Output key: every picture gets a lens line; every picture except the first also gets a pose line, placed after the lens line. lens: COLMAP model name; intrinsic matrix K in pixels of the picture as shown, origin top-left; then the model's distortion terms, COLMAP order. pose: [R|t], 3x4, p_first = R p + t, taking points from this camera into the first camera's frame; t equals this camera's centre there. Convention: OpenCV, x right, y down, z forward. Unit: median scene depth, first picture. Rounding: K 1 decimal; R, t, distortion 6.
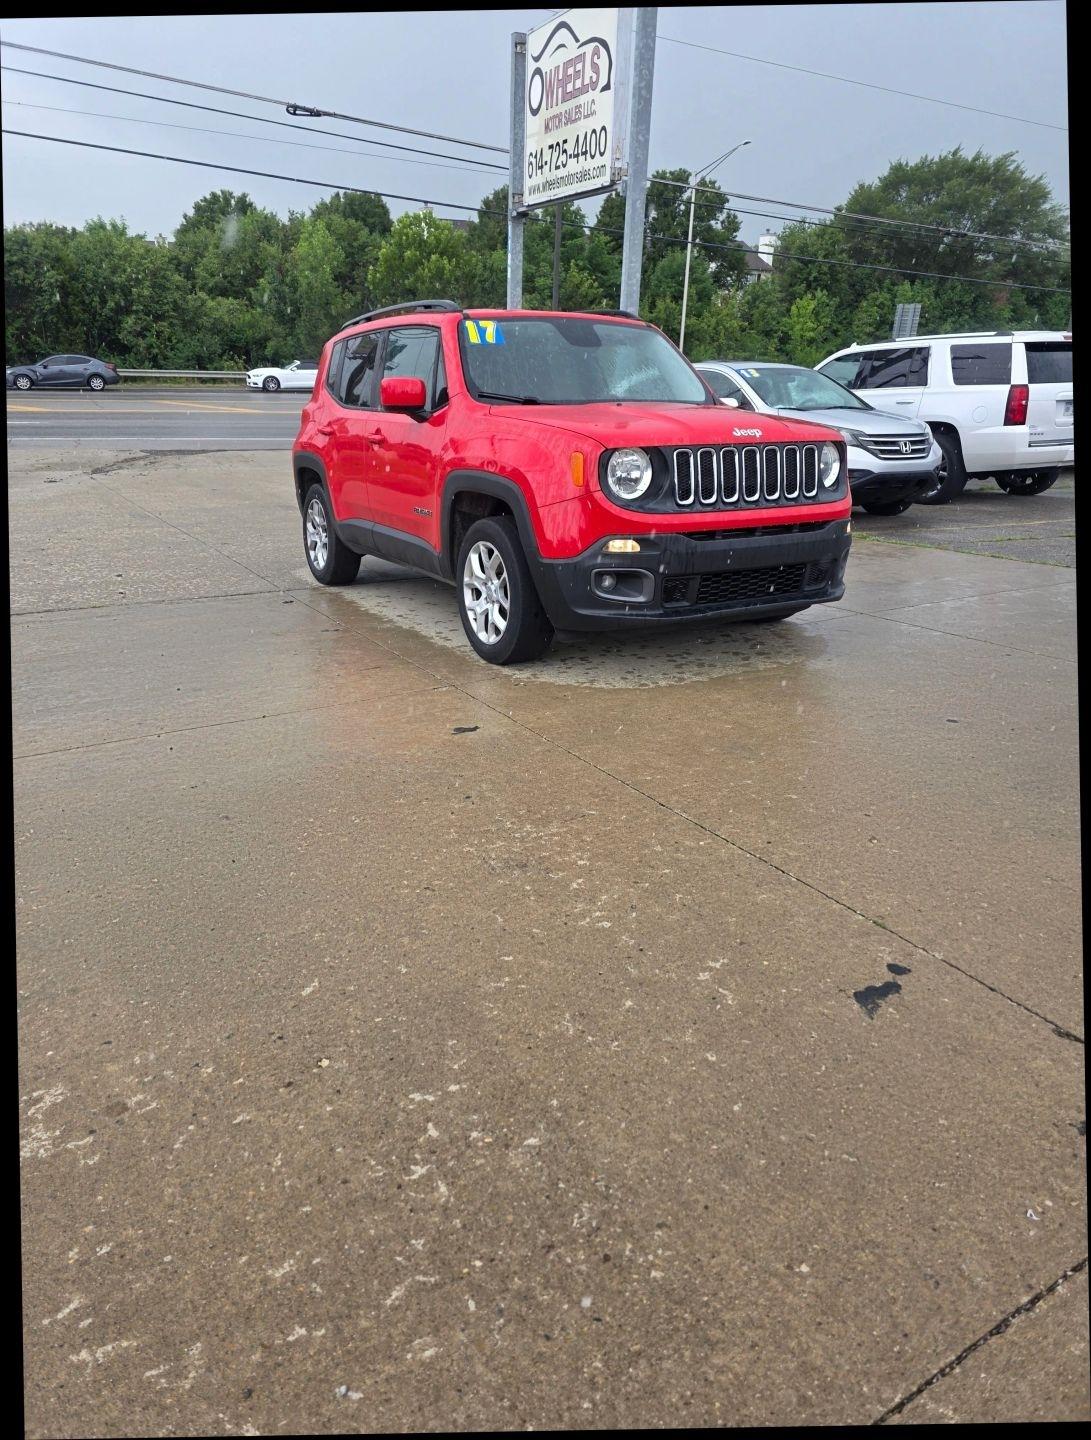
lens RADIAL K [[1000.9, 0, 478.3], [0, 1000.9, 801.4], [0, 0, 1]] dist [0.055584, -0.071779]
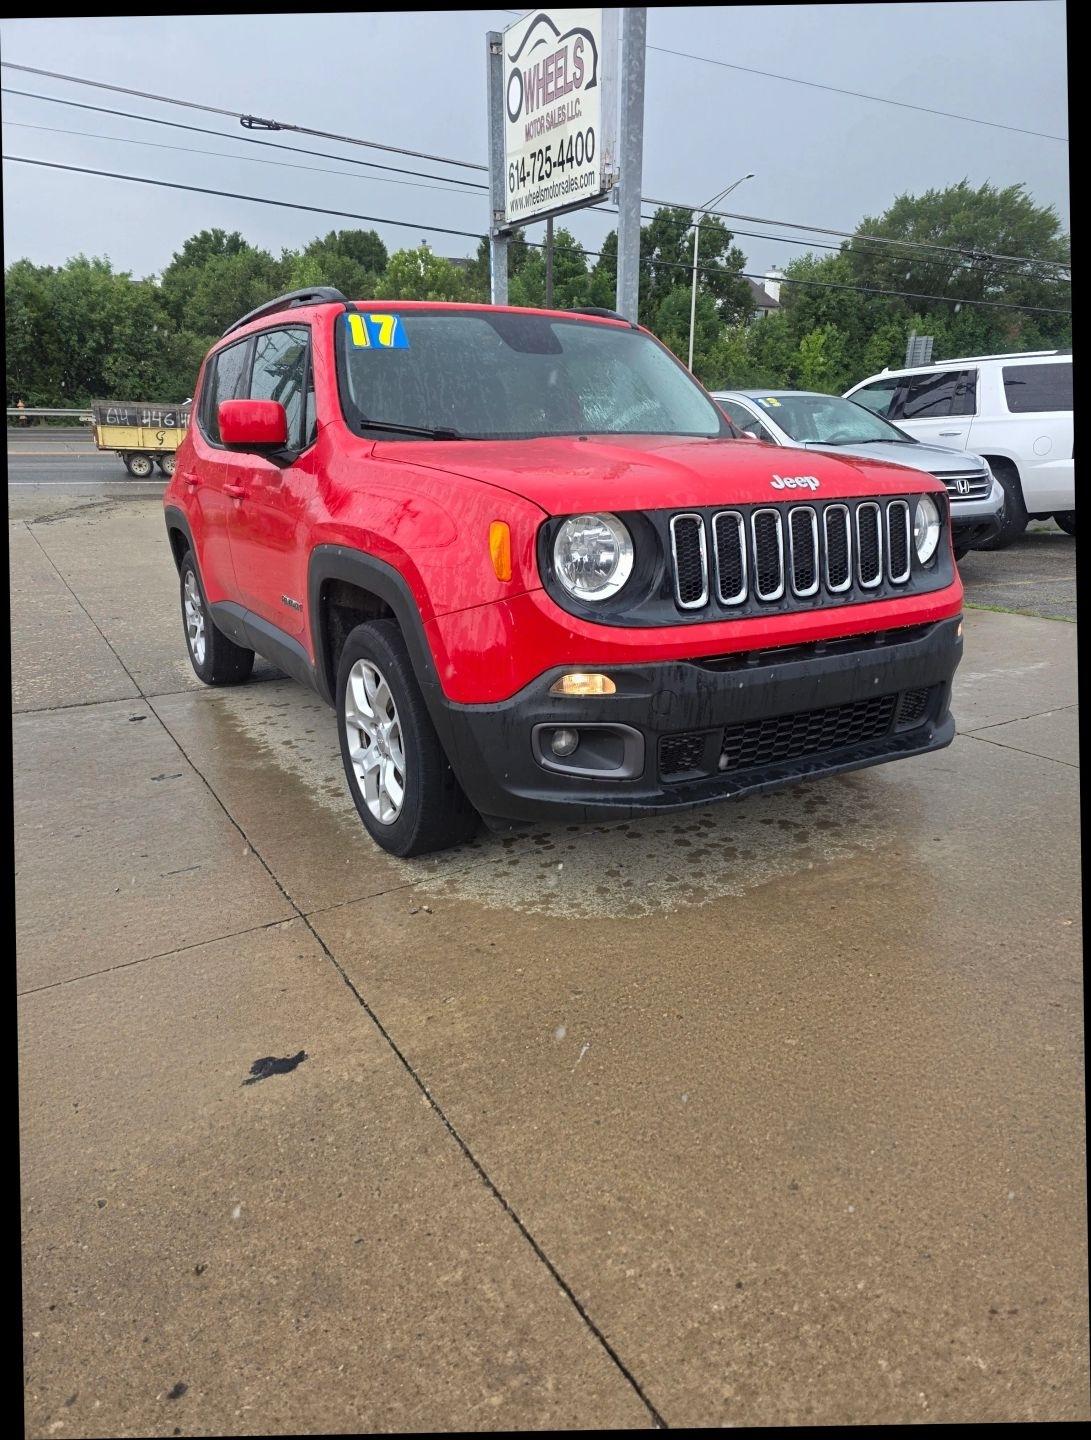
lens RADIAL K [[964.5, 0, 546.1], [0, 964.5, 745.4], [0, 0, 1]] dist [0.070758, -0.069849]
pose [[0.999094, -0.022586, 0.036079, 0.048074], [0.025184, 0.996996, -0.073245, -0.085204], [-0.034316, 0.074088, 0.996661, 0.220273]]
